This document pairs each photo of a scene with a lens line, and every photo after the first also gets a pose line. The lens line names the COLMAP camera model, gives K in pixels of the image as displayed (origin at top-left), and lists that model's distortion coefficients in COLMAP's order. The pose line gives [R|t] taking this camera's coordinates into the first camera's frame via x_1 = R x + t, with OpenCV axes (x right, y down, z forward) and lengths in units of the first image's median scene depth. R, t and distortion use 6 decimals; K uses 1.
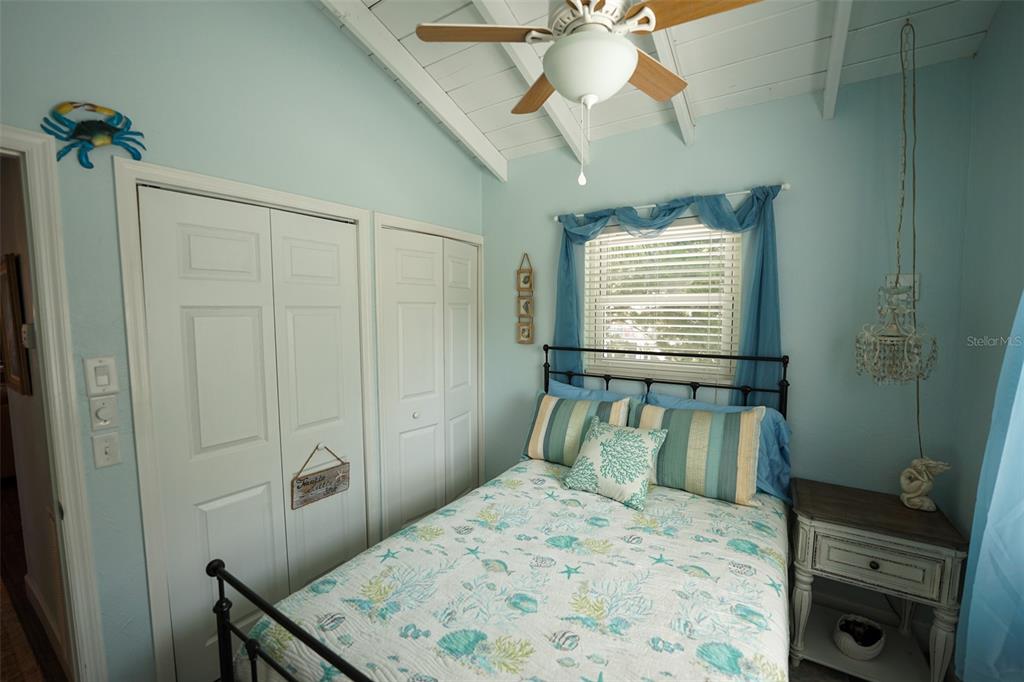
lens RADIAL K [[415.2, 0, 509.9], [0, 415.2, 341.2], [0, 0, 1]] dist [-0.027717, 0.000135]
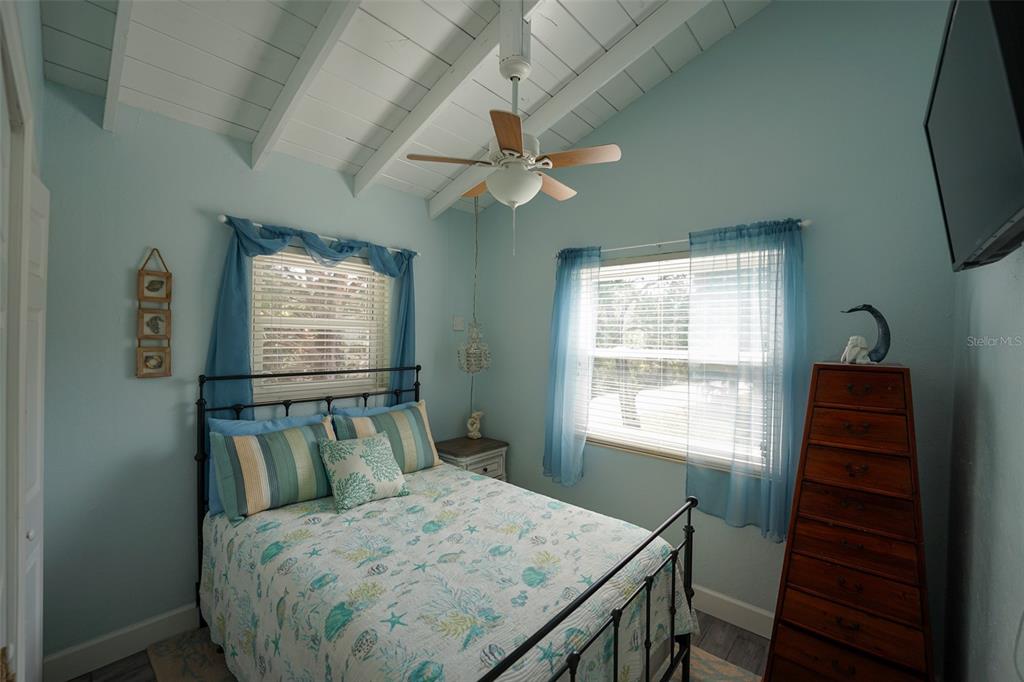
lens RADIAL K [[415.2, 0, 509.9], [0, 415.2, 341.2], [0, 0, 1]] dist [-0.027717, 0.000135]
pose [[0.140163, 0.000775, 0.990128, -0.761955], [0.056235, 0.998379, -0.008742, -0.020253], [-0.988530, 0.056905, 0.139892, 0.432263]]
